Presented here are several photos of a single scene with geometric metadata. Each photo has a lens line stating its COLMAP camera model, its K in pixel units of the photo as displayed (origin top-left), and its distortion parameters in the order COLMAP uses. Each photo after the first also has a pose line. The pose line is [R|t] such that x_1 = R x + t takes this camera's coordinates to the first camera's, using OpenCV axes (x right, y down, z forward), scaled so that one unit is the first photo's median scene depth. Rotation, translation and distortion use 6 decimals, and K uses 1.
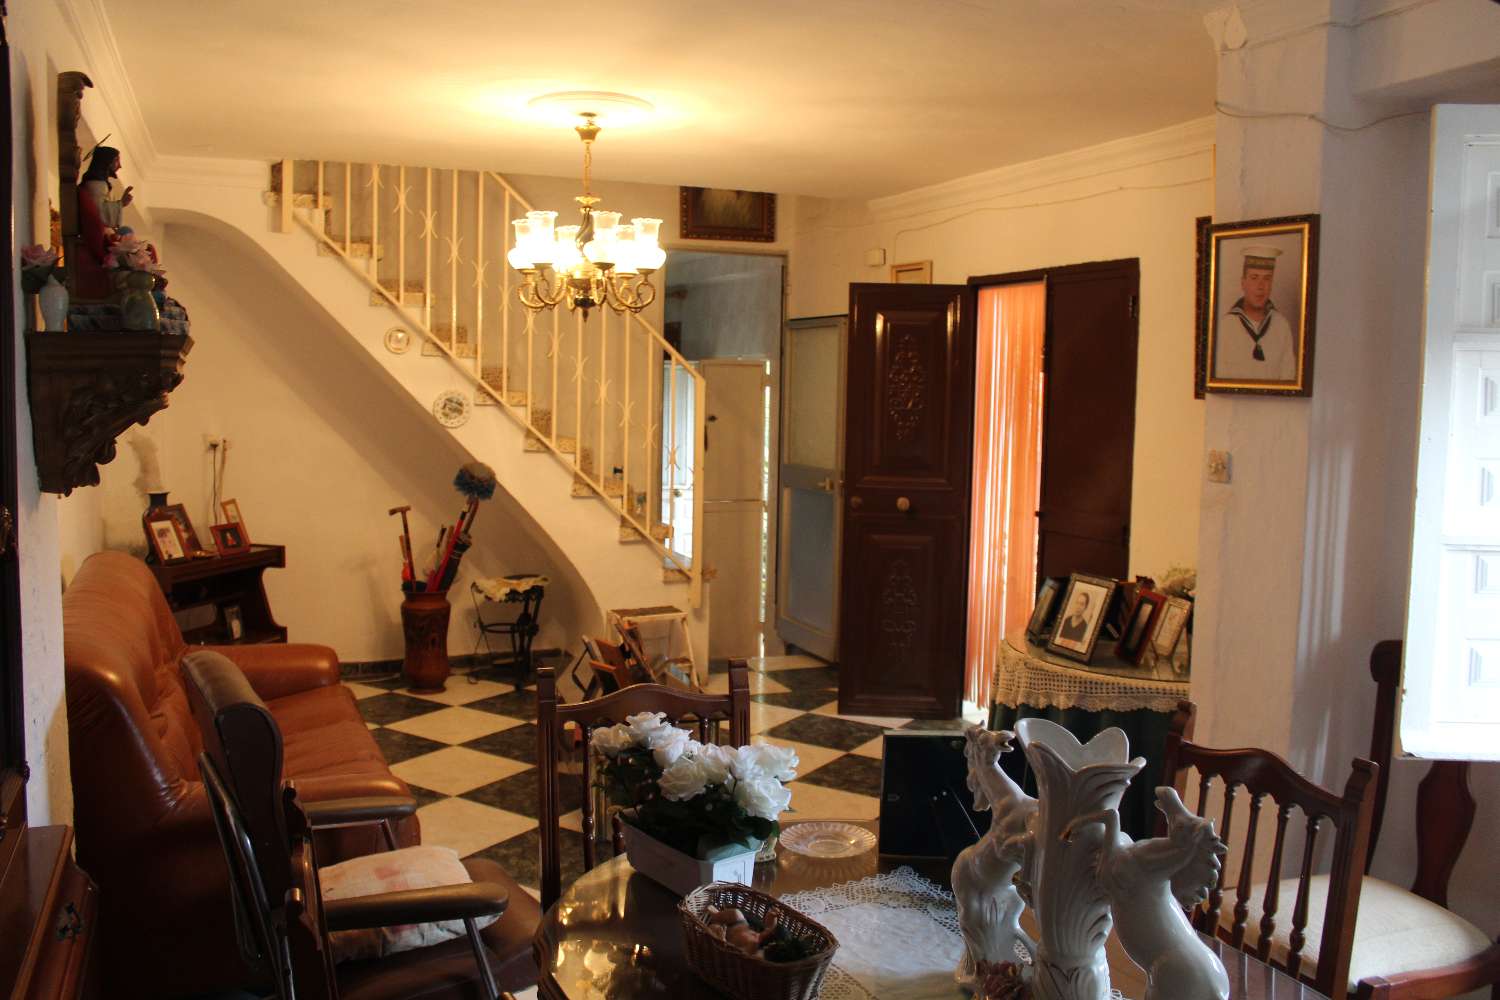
lens RADIAL K [[1254.5, 0, 744.4], [0, 1254.5, 495.5], [0, 0, 1]] dist [-0.162422, 0.148082]
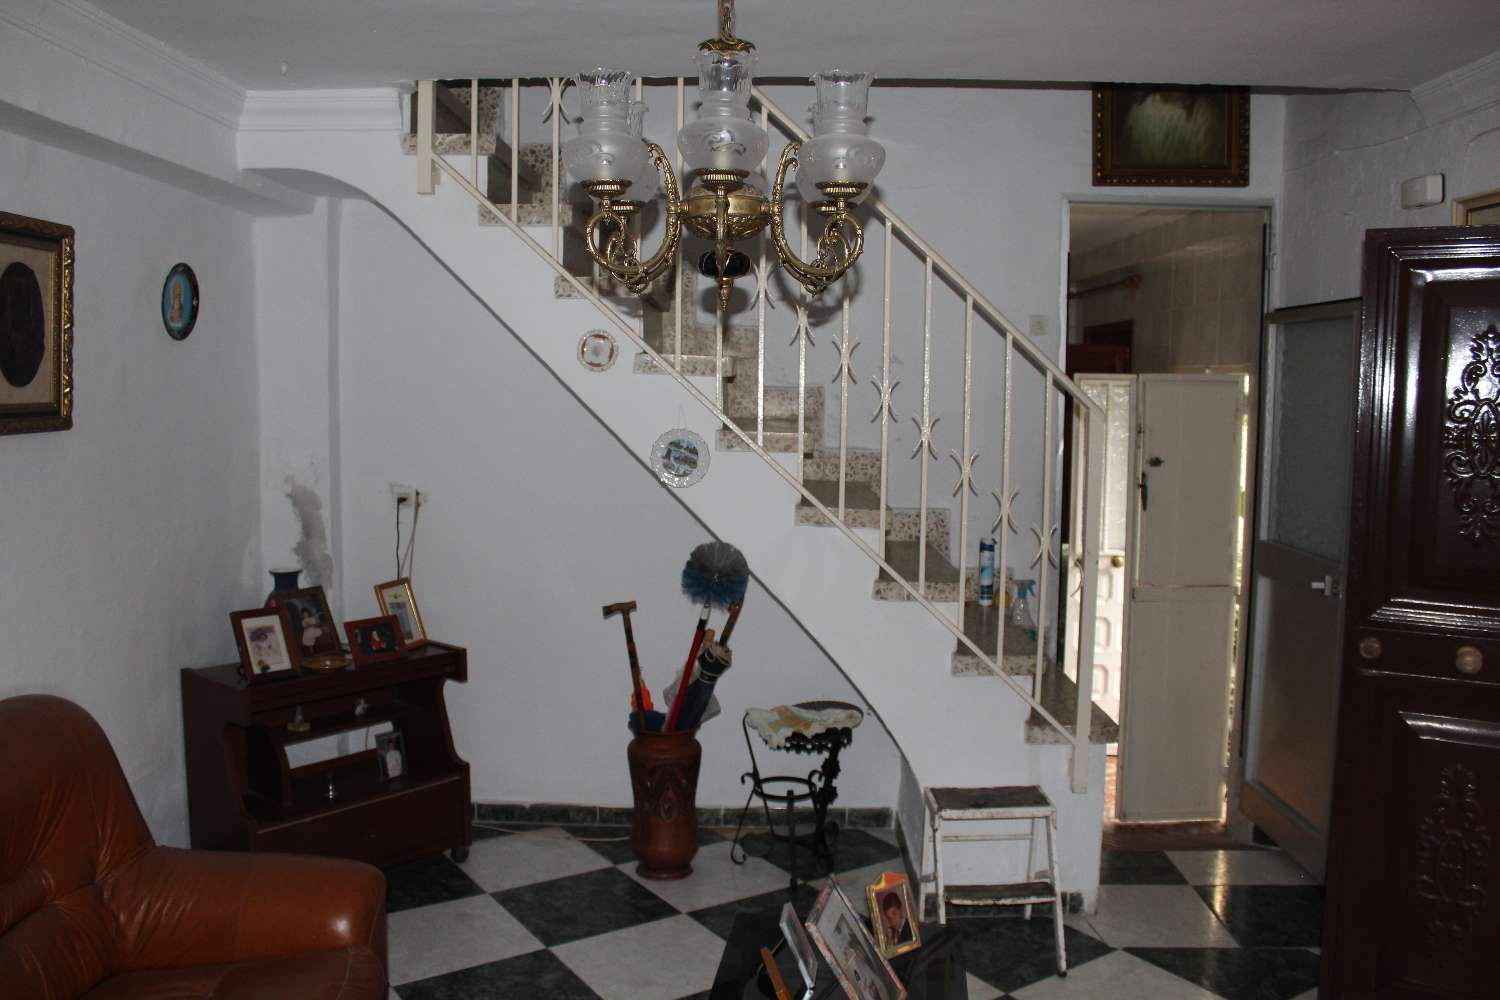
lens RADIAL K [[1254.5, 0, 747.0], [0, 1254.5, 497.2], [0, 0, 1]] dist [-0.162422, 0.148082]
pose [[0.916242, 0.026117, -0.399774, 0.081264], [-0.027784, 0.999613, 0.001627, -0.081787], [0.399662, 0.009616, 0.916612, 0.675460]]
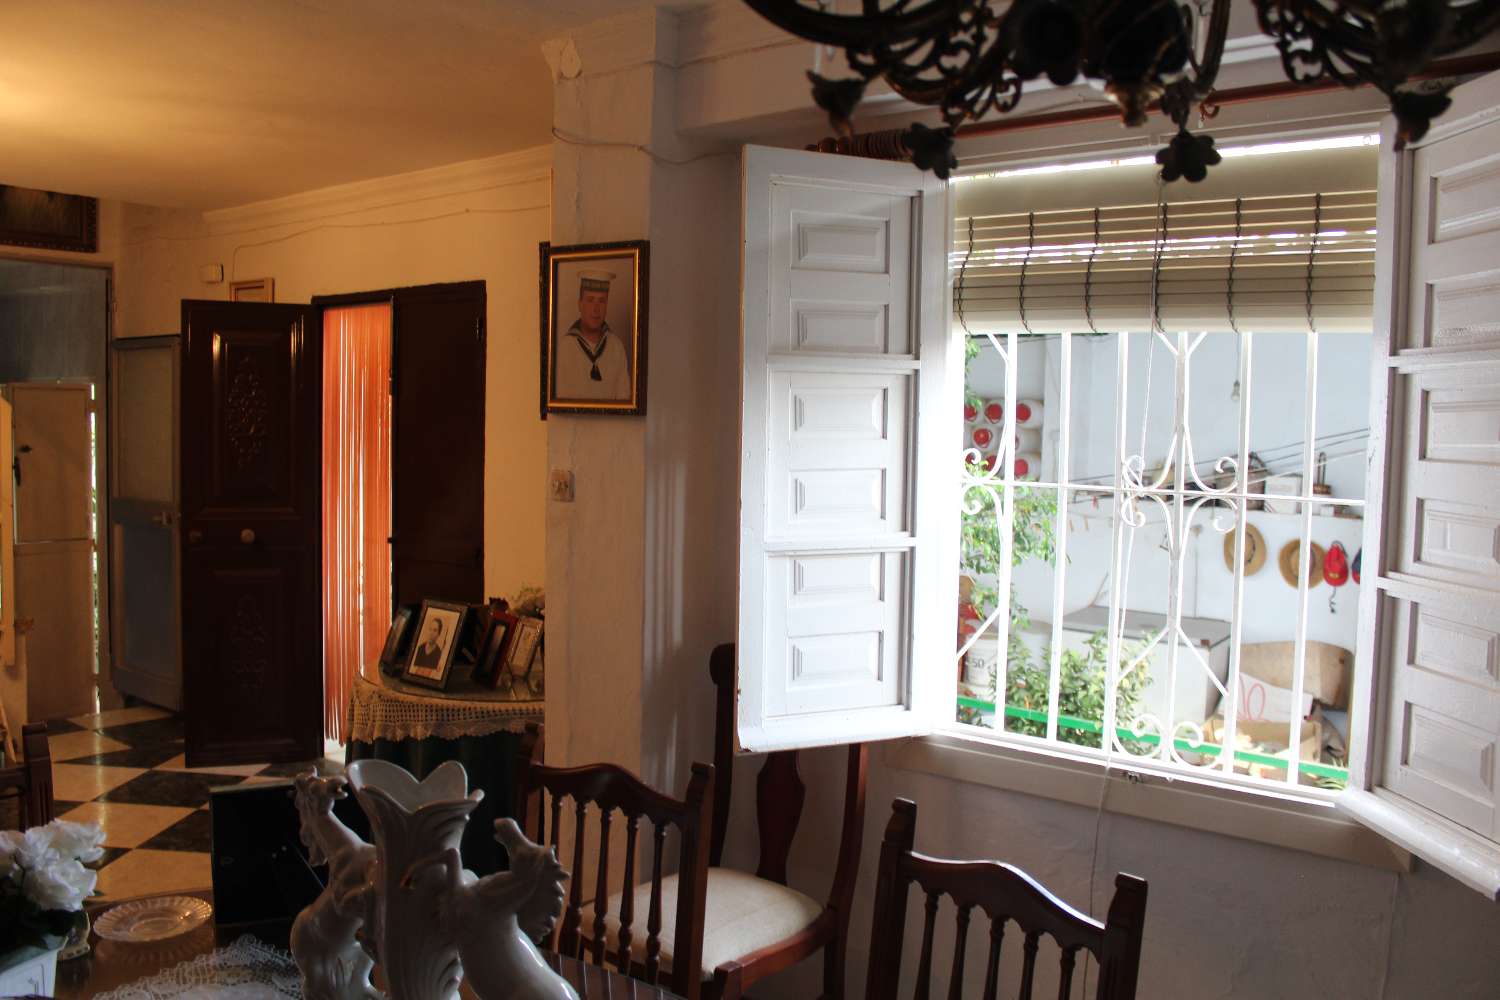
lens RADIAL K [[1254.5, 0, 748.4], [0, 1254.5, 492.9], [0, 0, 1]] dist [-0.162422, 0.148082]
pose [[0.874942, -0.029379, 0.483336, 0.018774], [0.040261, 0.999115, -0.012152, 0.001079], [-0.482551, 0.030091, 0.875351, 0.019879]]
